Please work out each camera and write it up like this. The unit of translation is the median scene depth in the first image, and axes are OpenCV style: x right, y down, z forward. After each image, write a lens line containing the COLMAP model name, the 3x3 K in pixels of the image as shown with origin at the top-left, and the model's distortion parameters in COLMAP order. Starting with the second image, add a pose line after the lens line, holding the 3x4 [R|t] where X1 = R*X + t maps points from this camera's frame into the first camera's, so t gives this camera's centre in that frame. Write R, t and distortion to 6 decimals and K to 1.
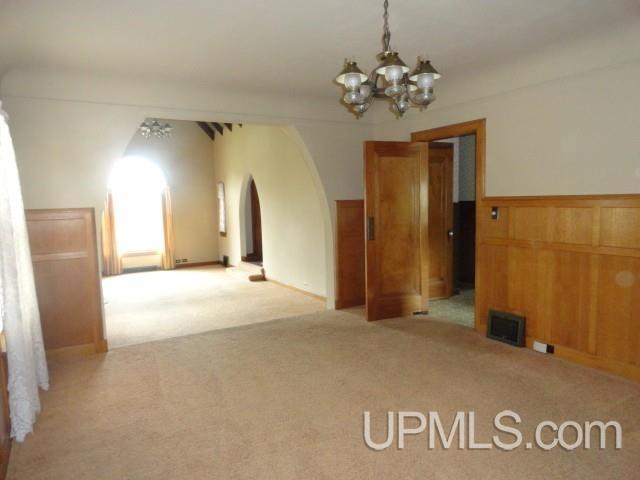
lens RADIAL K [[438.9, 0, 320.0], [0, 438.9, 240.0], [0, 0, 1]] dist [0.001223, -0.000576]
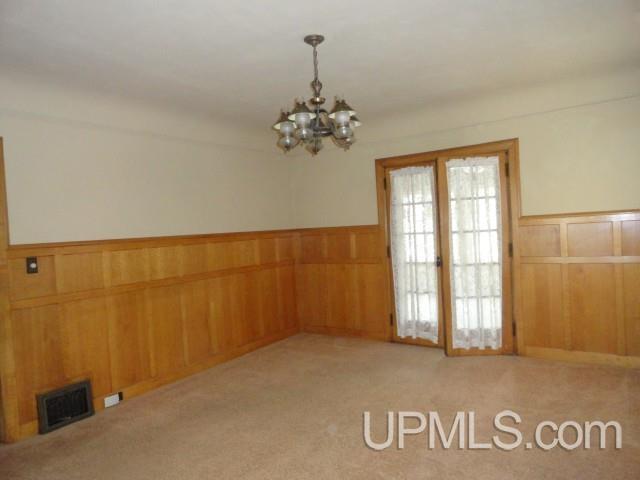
lens RADIAL K [[438.9, 0, 320.0], [0, 438.9, 240.0], [0, 0, 1]] dist [0.001223, -0.000576]
pose [[-0.408325, 0.018250, 0.912654, -0.430397], [0.148568, 0.987798, 0.046717, -0.057356], [-0.900666, 0.154666, -0.406054, 0.738856]]
